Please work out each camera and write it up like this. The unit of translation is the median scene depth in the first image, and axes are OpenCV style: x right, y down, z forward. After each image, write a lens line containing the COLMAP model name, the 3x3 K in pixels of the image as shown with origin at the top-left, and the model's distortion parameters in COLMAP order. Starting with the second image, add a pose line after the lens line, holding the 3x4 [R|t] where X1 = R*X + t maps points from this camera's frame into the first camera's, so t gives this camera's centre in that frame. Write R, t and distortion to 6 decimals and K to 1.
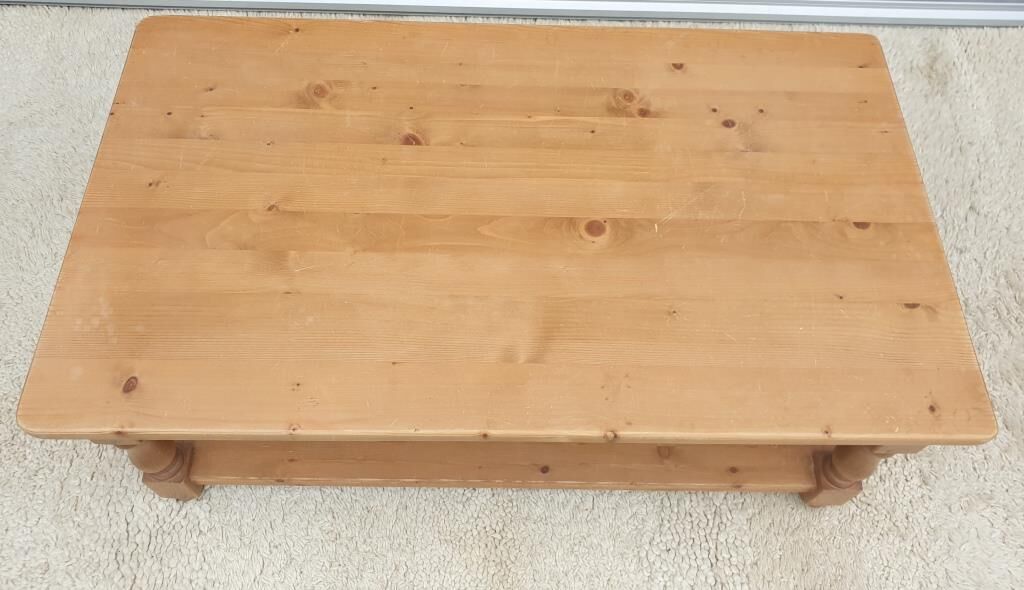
lens RADIAL K [[827.8, 0, 507.0], [0, 827.8, 288.2], [0, 0, 1]] dist [0.005739, 0.024529]
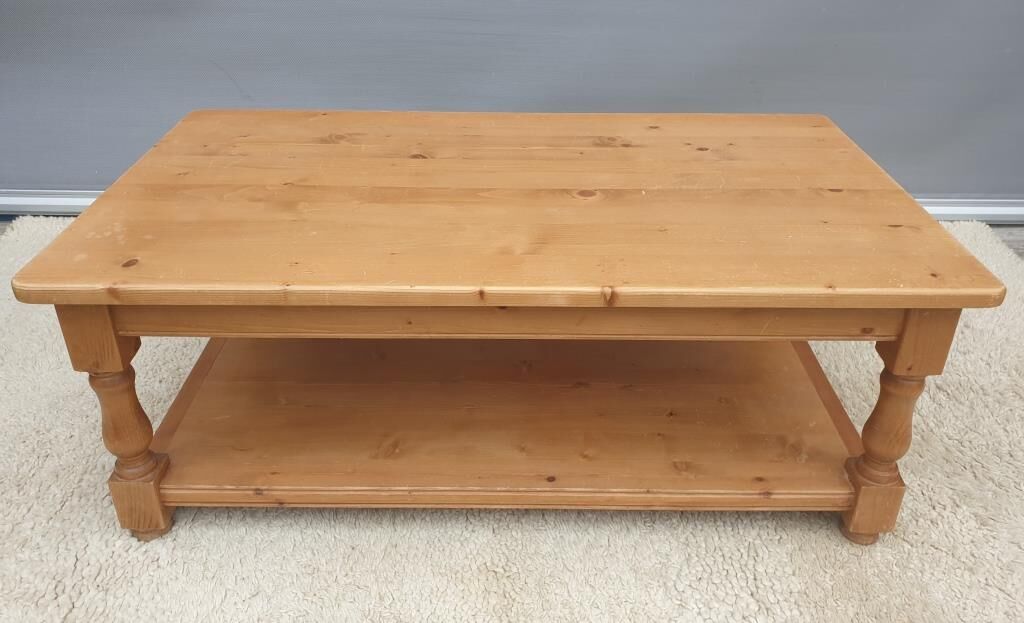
lens RADIAL K [[838.3, 0, 511.3], [0, 838.3, 309.6], [0, 0, 1]] dist [0.008496, 0.023783]
pose [[0.999801, -0.018965, -0.006212, 0.011837], [0.013539, 0.873281, -0.487029, 0.525177], [0.014662, 0.486848, 0.873364, 0.109634]]
